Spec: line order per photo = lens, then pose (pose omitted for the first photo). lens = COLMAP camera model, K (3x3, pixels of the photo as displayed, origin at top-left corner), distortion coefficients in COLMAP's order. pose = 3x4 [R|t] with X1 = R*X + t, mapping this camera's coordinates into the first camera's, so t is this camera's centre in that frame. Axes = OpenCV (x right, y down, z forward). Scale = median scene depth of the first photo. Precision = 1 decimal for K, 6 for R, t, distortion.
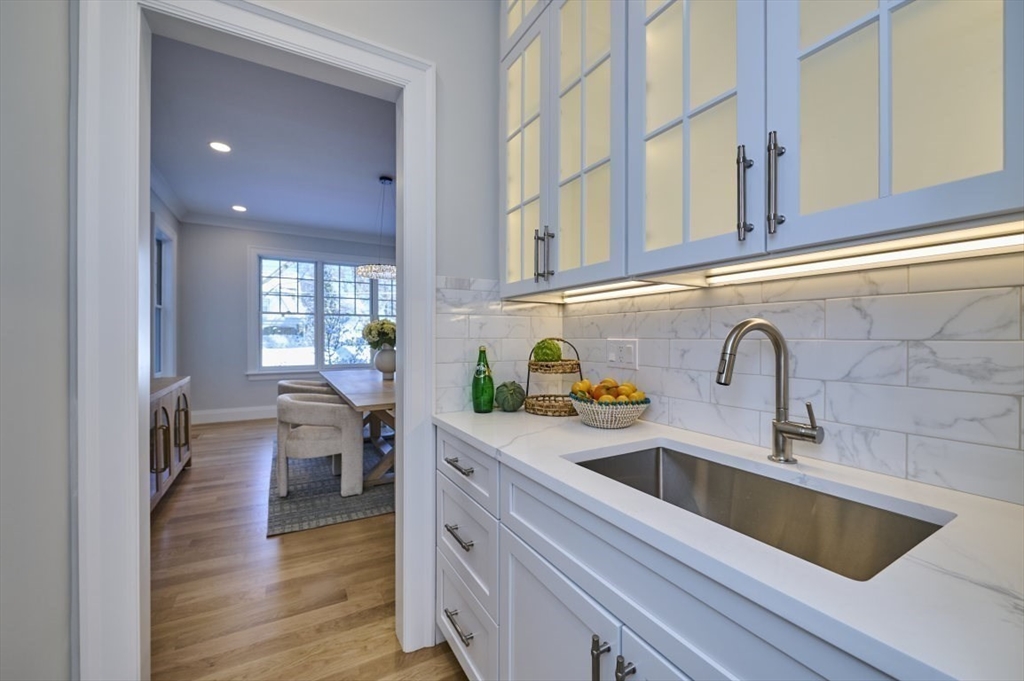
lens RADIAL K [[408.7, 0, 511.1], [0, 408.7, 340.6], [0, 0, 1]] dist [0.009753, -0.000503]
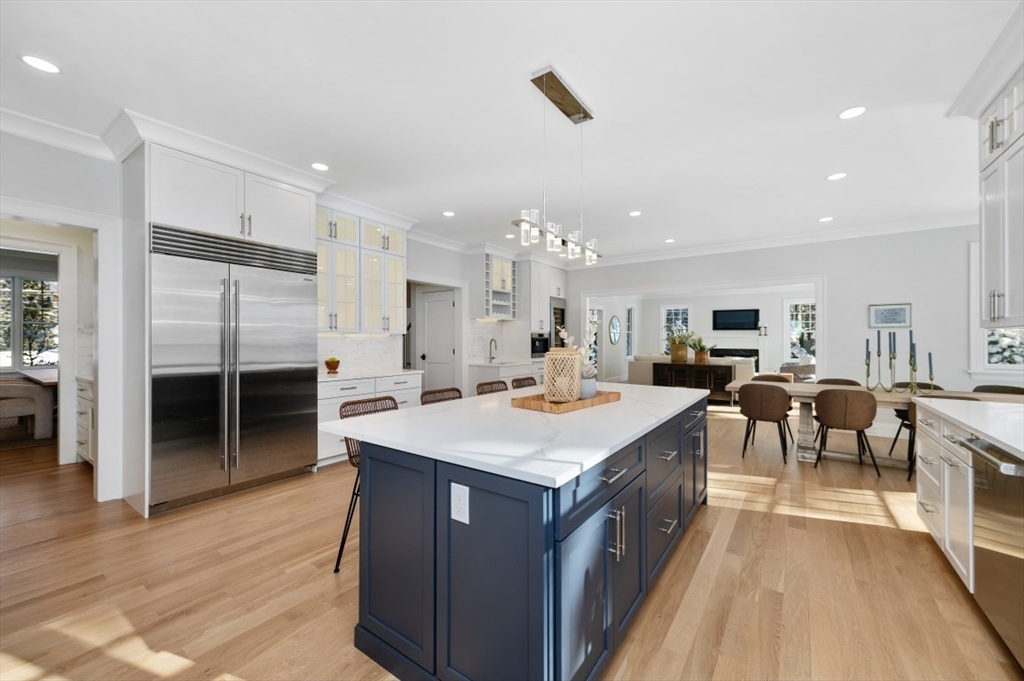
lens RADIAL K [[408.7, 0, 520.6], [0, 408.7, 341.7], [0, 0, 1]] dist [0.009753, -0.000503]
pose [[0.904754, -0.004994, 0.425905, 0.442200], [0.003561, 0.999985, 0.004161, -0.014856], [-0.425919, -0.002248, 0.904758, -0.918016]]
